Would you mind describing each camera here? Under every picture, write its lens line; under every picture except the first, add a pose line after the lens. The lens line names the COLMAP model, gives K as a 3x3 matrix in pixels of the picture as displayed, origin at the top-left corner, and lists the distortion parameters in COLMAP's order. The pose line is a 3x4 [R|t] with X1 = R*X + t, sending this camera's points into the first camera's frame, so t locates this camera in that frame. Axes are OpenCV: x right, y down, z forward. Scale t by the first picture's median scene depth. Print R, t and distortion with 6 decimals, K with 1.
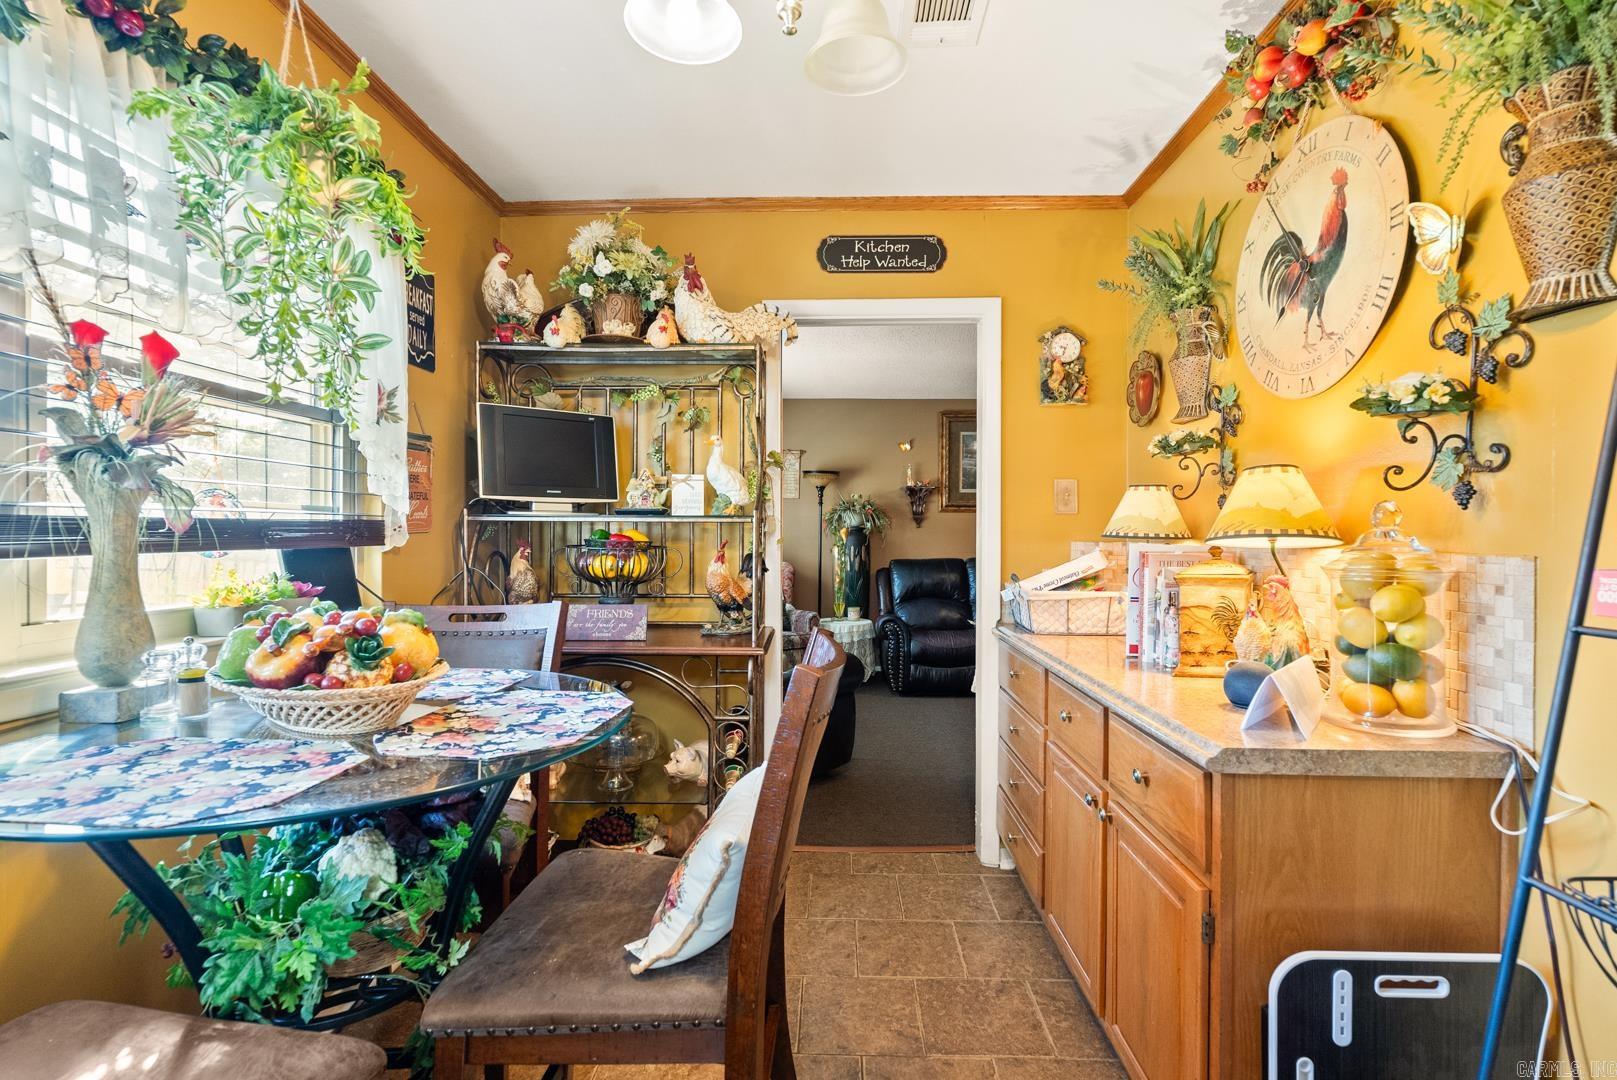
lens RADIAL K [[729.3, 0, 812.6], [0, 729.3, 538.8], [0, 0, 1]] dist [-0.010153, 0.002017]
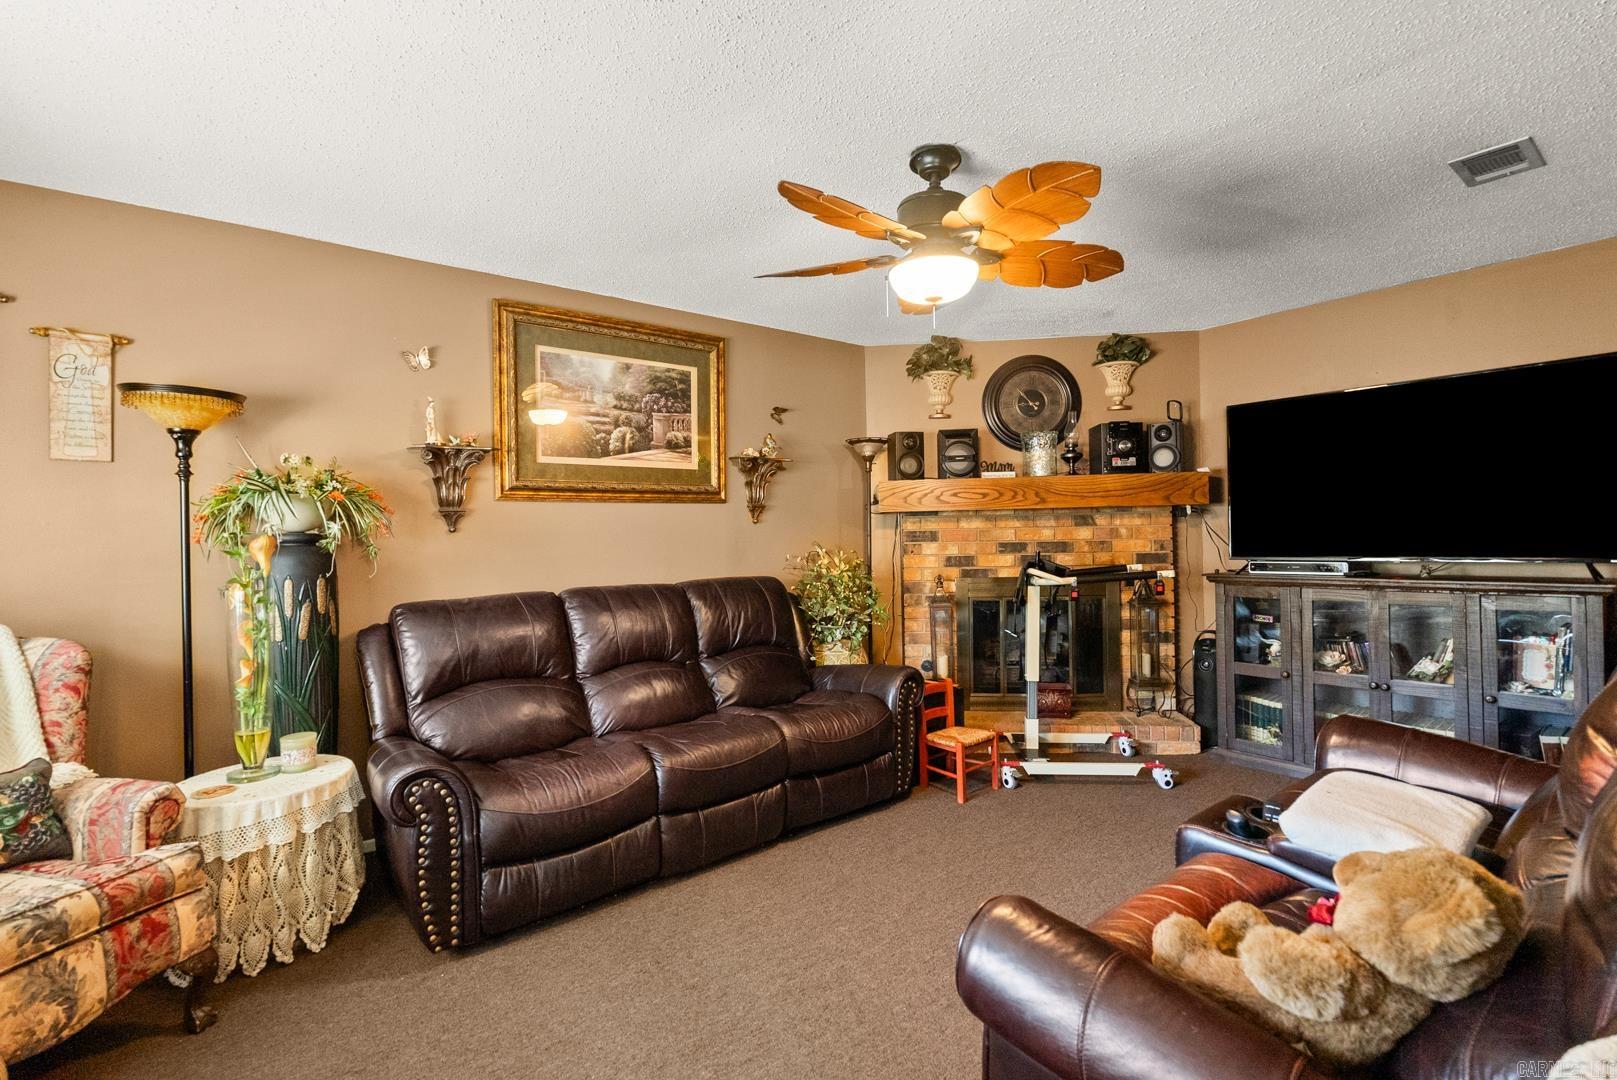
lens RADIAL K [[729.3, 0, 816.8], [0, 729.3, 535.1], [0, 0, 1]] dist [-0.010153, 0.002017]
pose [[0.762253, -0.023749, 0.646844, 0.018122], [0.029121, 0.999573, 0.002384, -0.007690], [-0.646624, 0.017020, 0.762619, 0.509072]]
